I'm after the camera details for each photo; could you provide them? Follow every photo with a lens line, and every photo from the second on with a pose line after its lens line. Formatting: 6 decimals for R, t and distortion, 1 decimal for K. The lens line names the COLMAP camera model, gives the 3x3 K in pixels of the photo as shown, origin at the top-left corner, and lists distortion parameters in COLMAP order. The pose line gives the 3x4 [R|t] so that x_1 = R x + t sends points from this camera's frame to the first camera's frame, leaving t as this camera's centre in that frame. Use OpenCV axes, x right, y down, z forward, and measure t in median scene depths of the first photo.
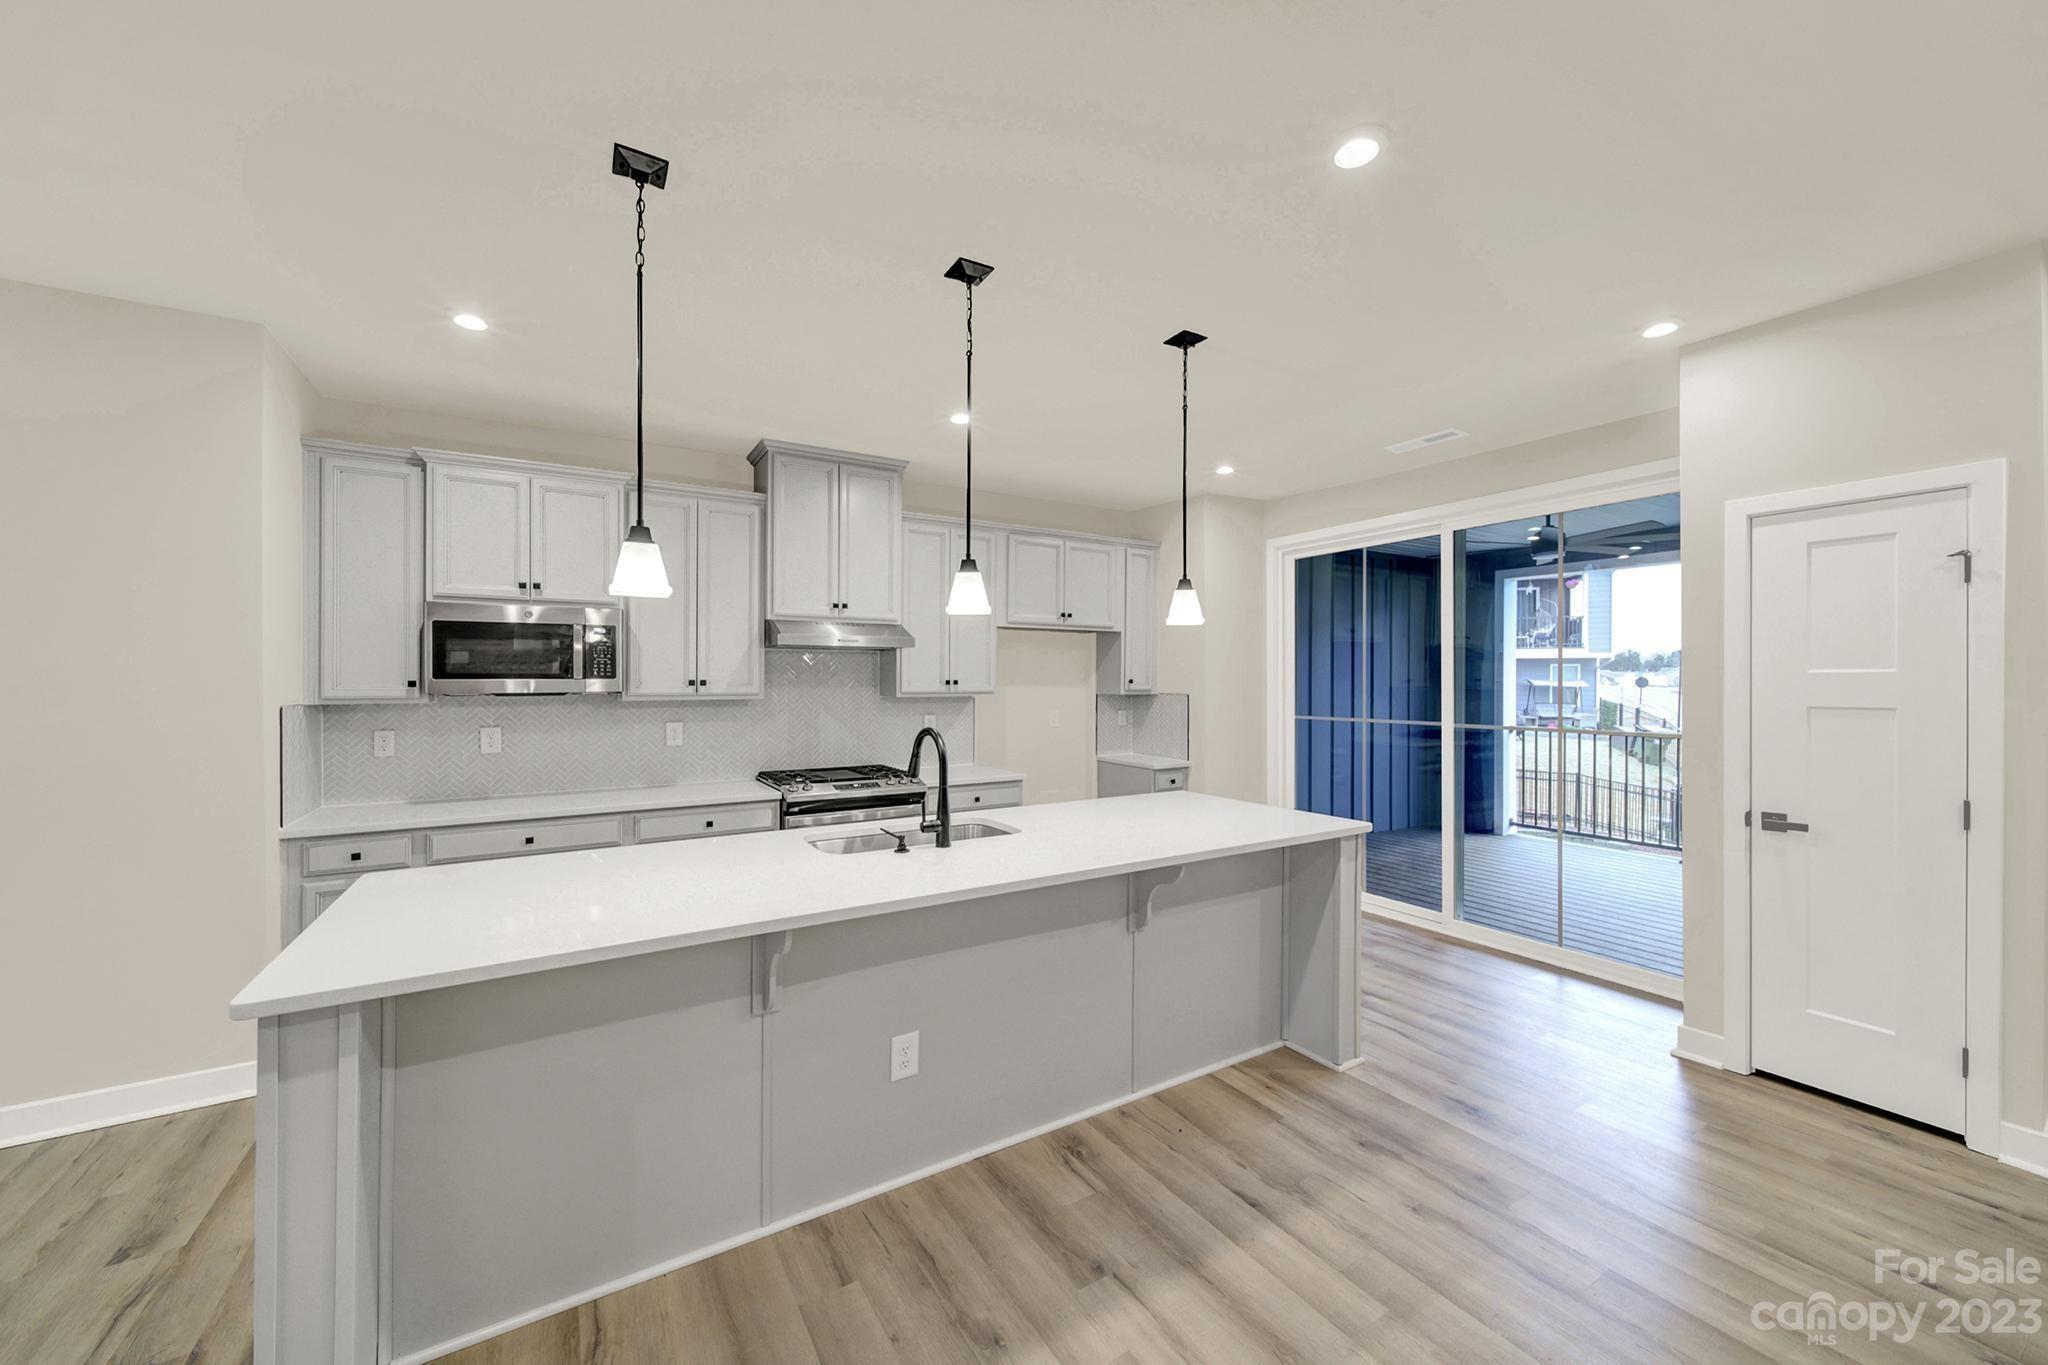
lens RADIAL K [[758.5, 0, 1028.4], [0, 758.5, 680.8], [0, 0, 1]] dist [0.002330, -0.001253]
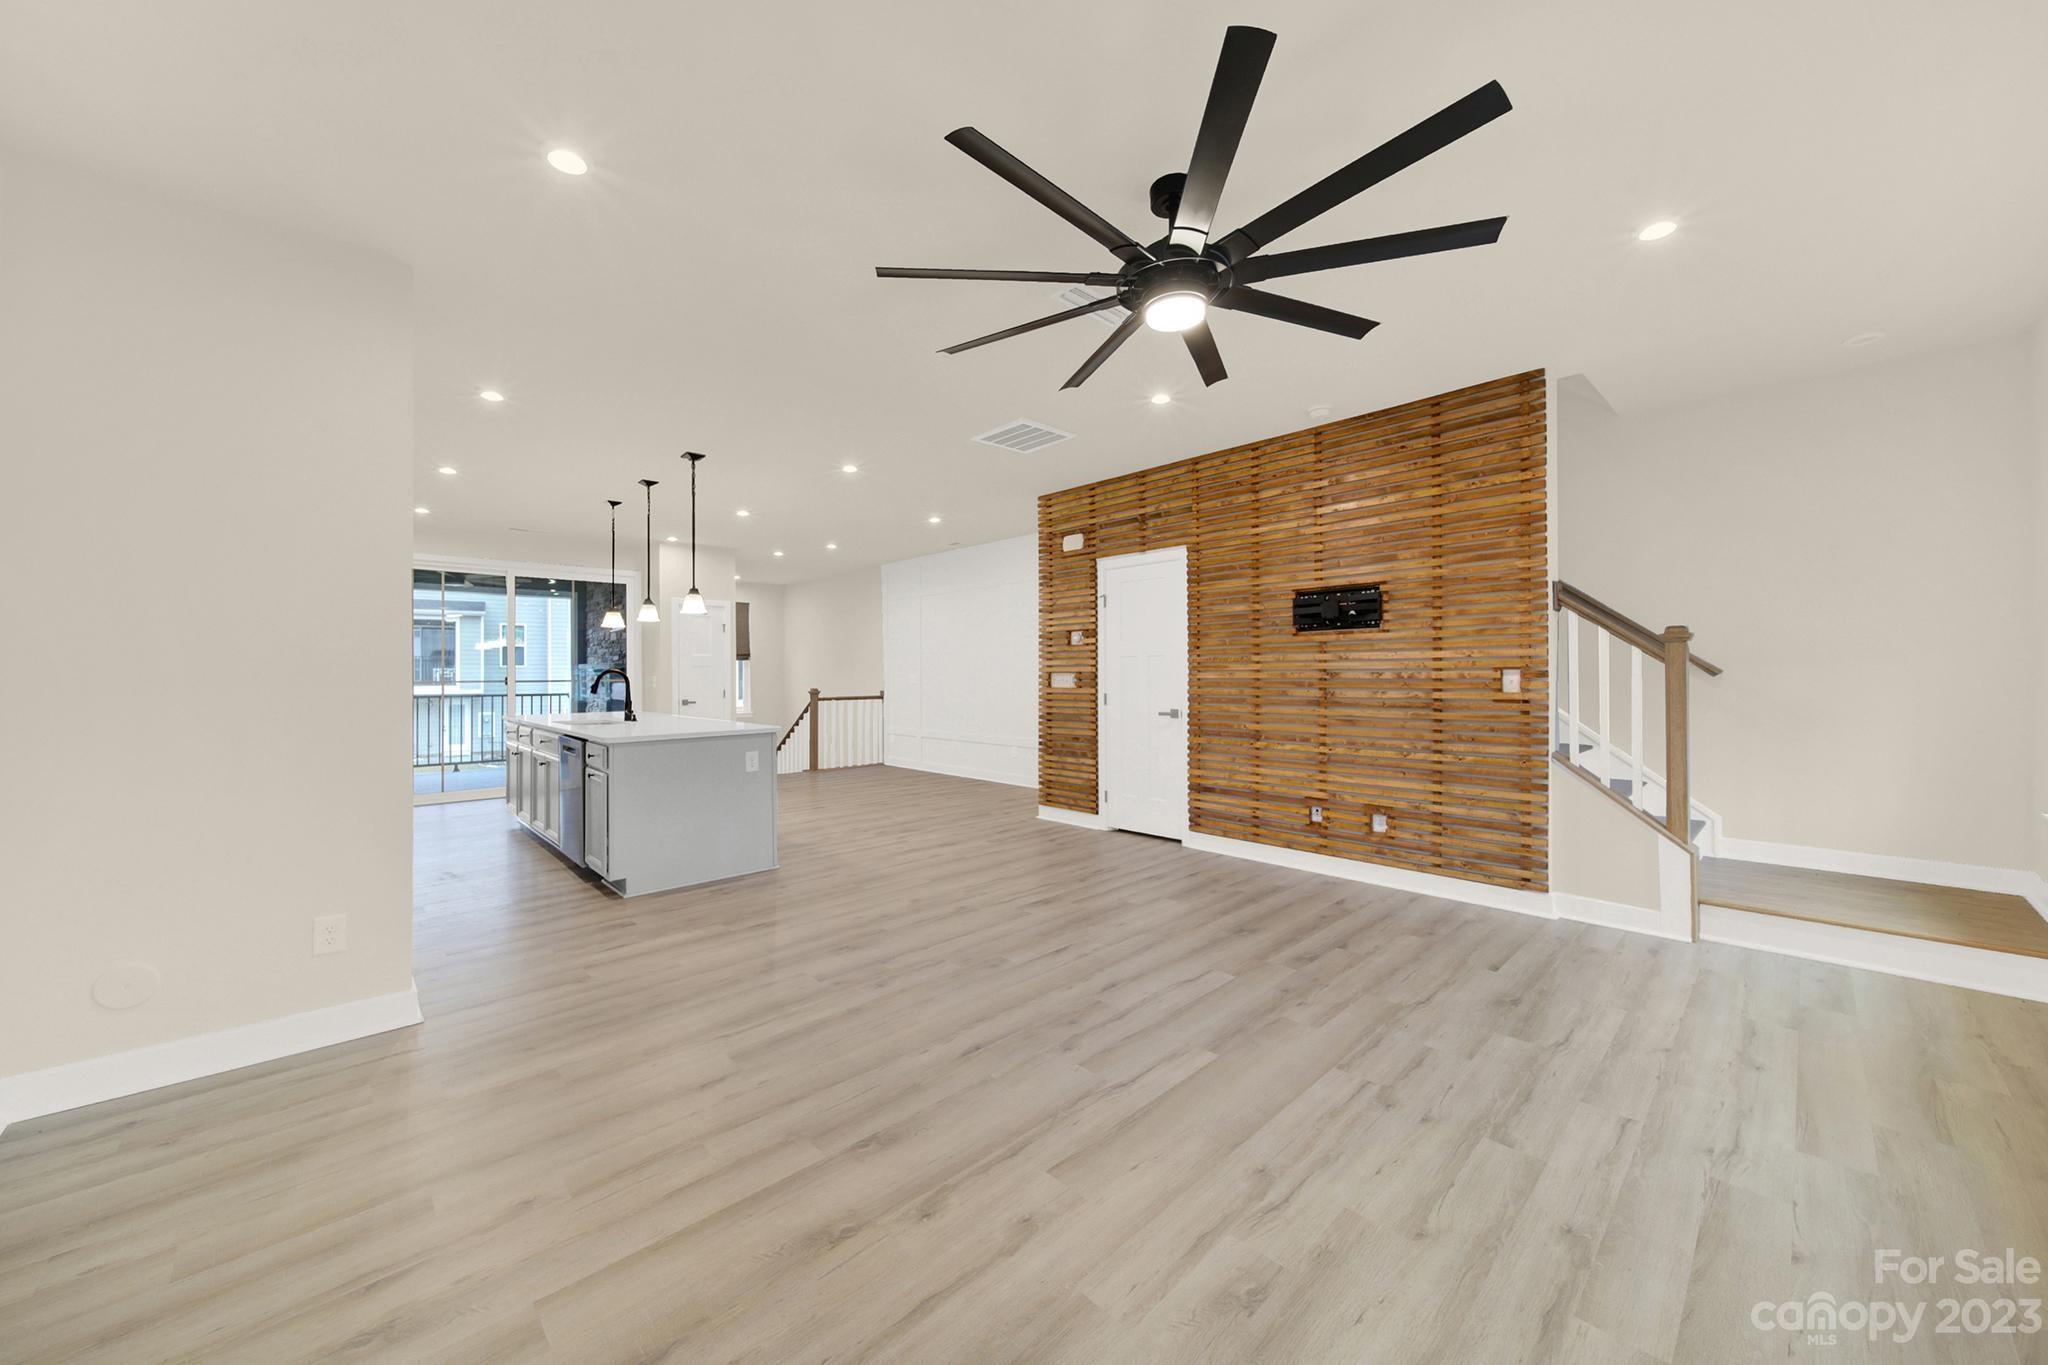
lens RADIAL K [[737.5, 0, 997.9], [0, 737.5, 668.5], [0, 0, 1]] dist [0.001813, -0.001483]
pose [[-0.177816, 0.009447, 0.984018, -2.245346], [0.005621, 0.999947, -0.008584, 0.077923], [-0.984048, 0.004005, -0.177859, 0.269194]]
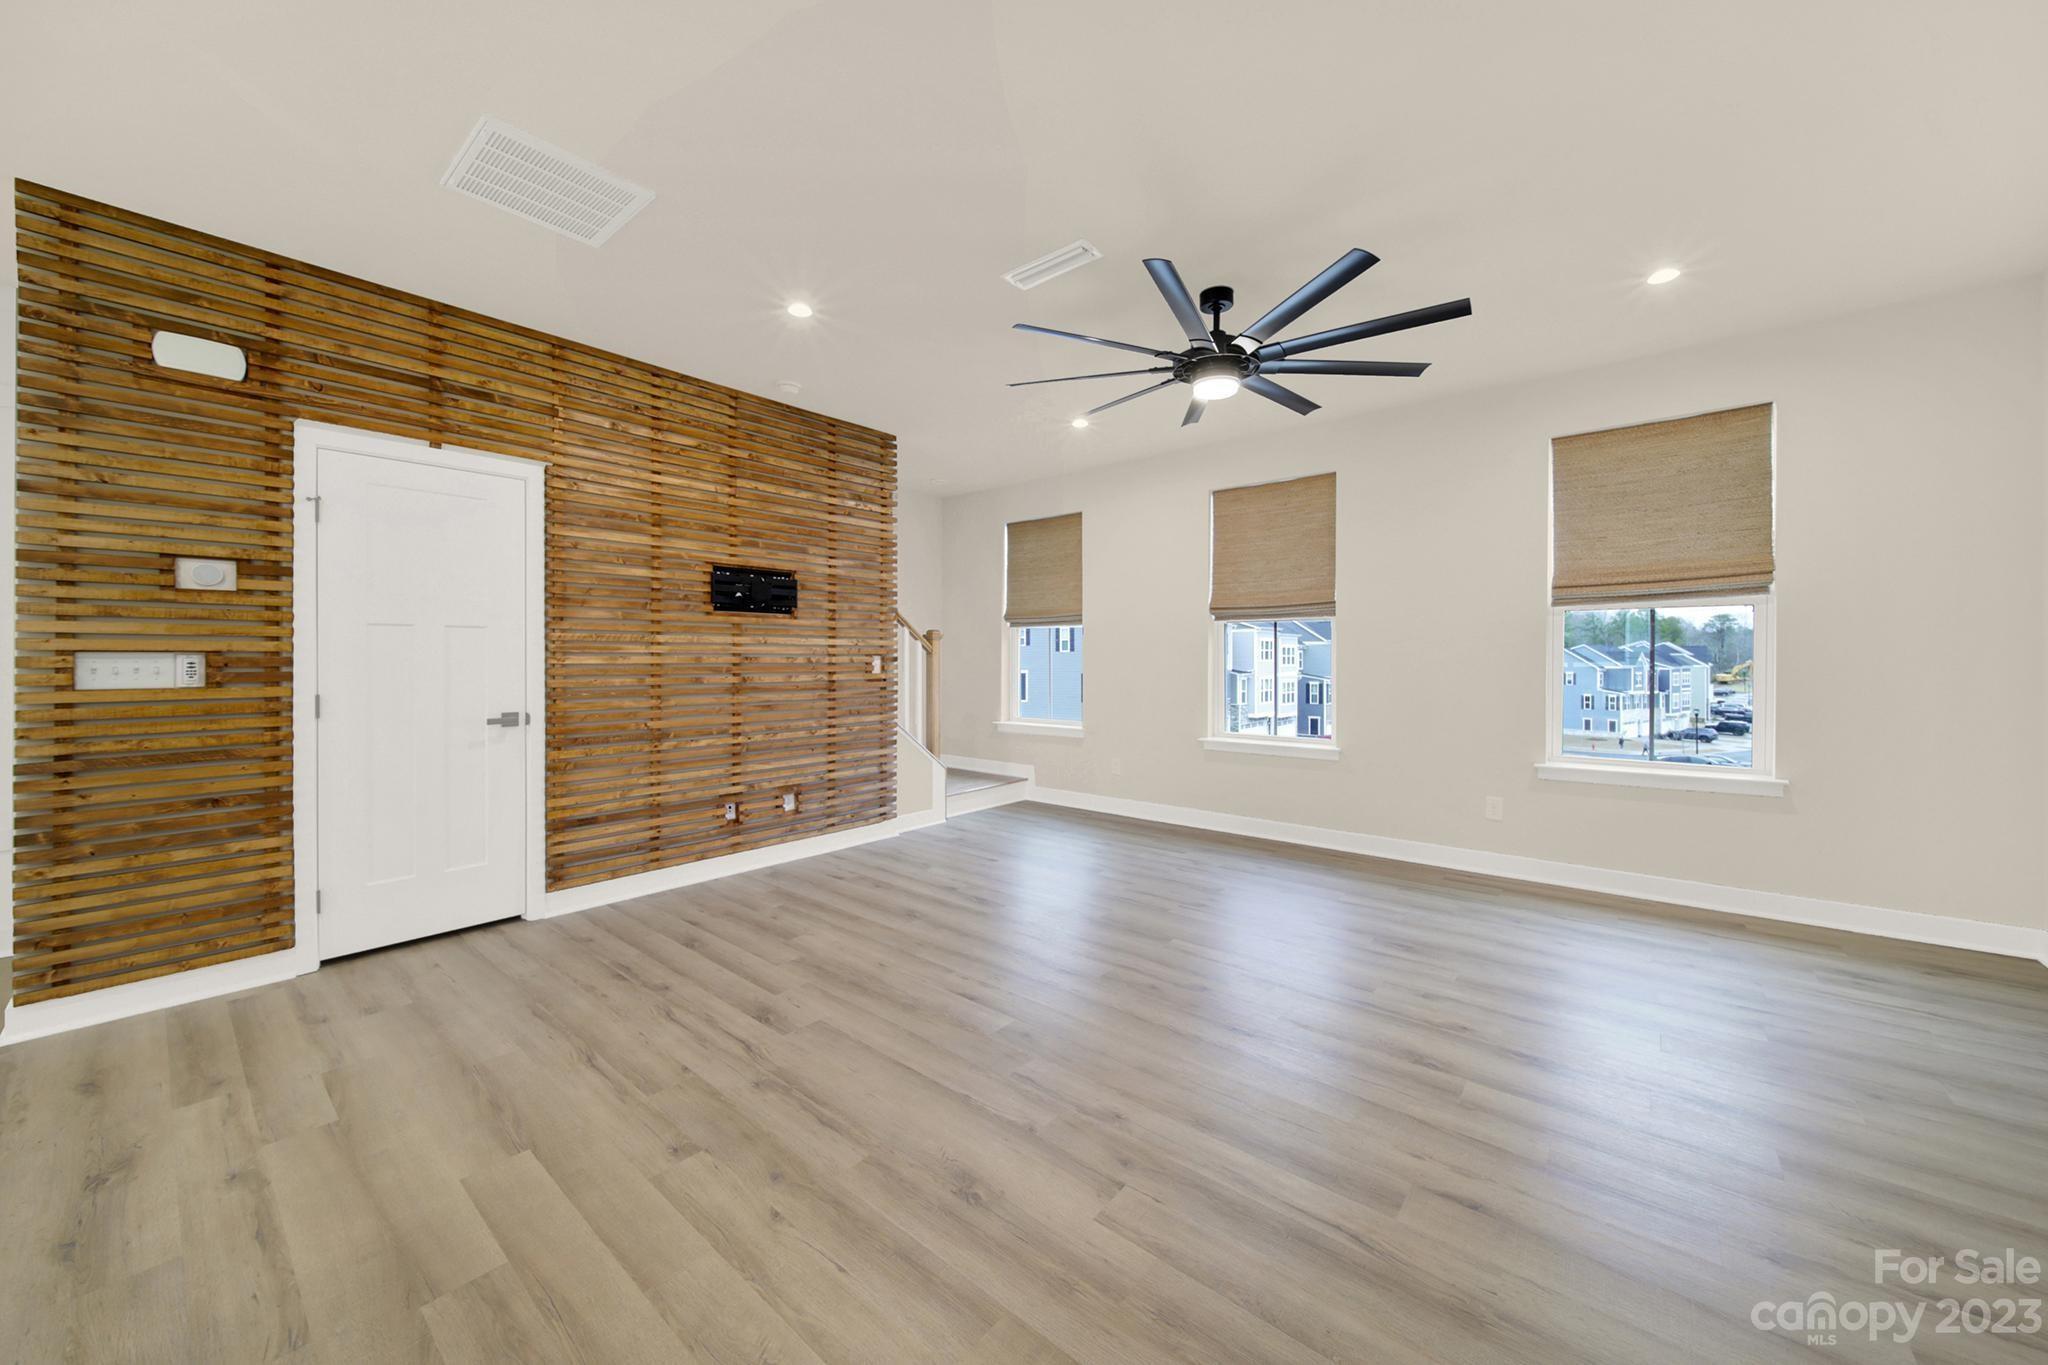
lens RADIAL K [[737.5, 0, 1027.3], [0, 737.5, 659.3], [0, 0, 1]] dist [0.001813, -0.001483]
pose [[-0.953281, 0.000867, -0.302082, -0.891847], [0.000673, 0.999999, 0.000744, 0.081290], [0.302083, 0.000506, -0.953282, 0.891250]]
